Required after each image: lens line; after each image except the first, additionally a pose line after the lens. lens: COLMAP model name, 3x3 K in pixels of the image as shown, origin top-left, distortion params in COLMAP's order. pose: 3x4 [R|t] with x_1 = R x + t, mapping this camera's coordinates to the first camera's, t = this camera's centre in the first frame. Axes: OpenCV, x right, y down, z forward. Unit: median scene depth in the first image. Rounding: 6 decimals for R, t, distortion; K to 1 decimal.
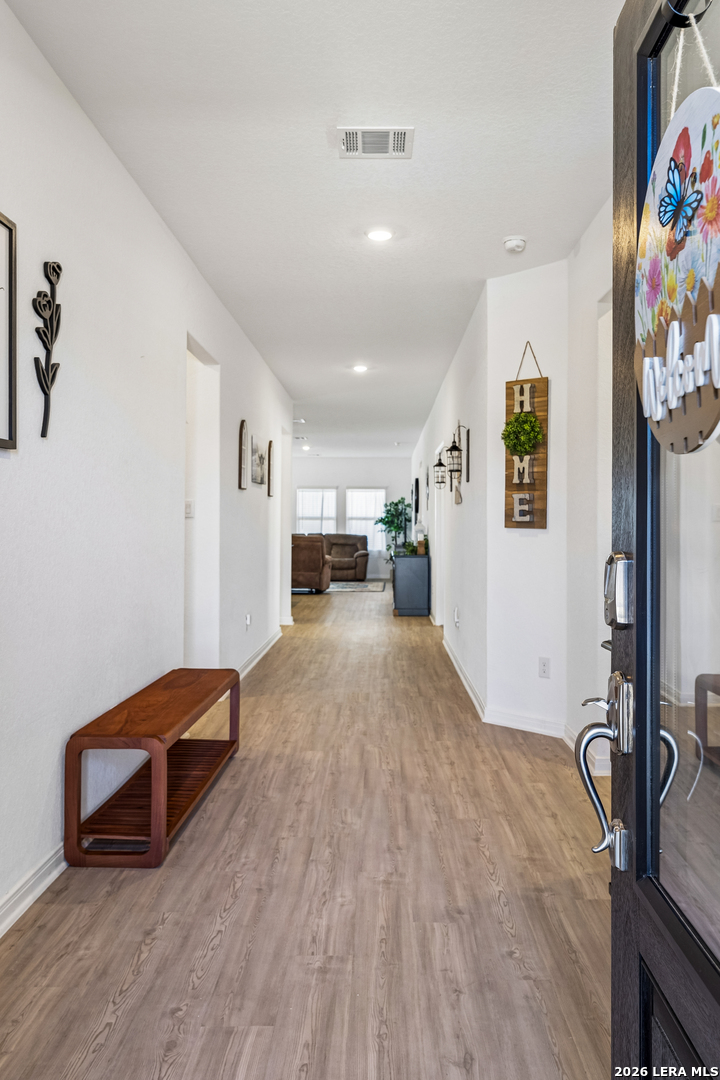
lens RADIAL K [[823.2, 0, 360.5], [0, 823.2, 535.1], [0, 0, 1]] dist [0.001183, 0.003788]
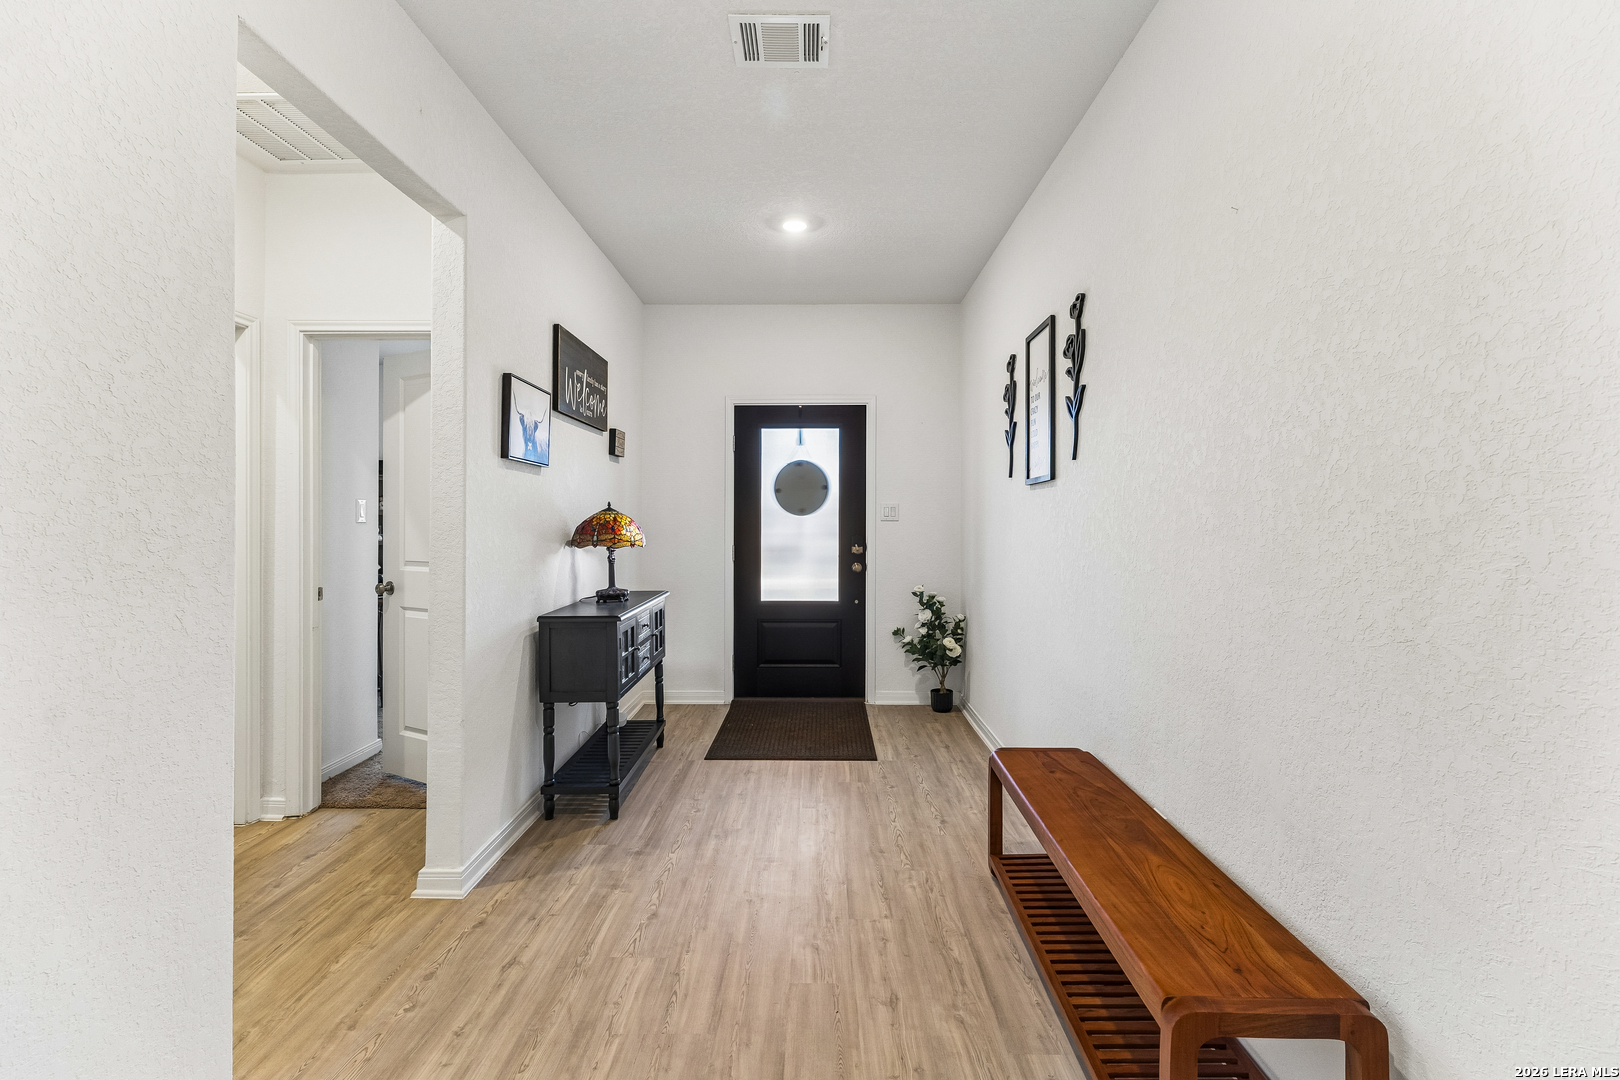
lens RADIAL K [[749.0, 0, 813.1], [0, 749.0, 527.9], [0, 0, 1]] dist [0.001194, -0.000028]
pose [[-0.999815, -0.004443, -0.018734, -0.004543], [-0.004869, 0.999730, 0.022714, -0.042316], [0.018628, 0.022801, -0.999566, 1.835455]]
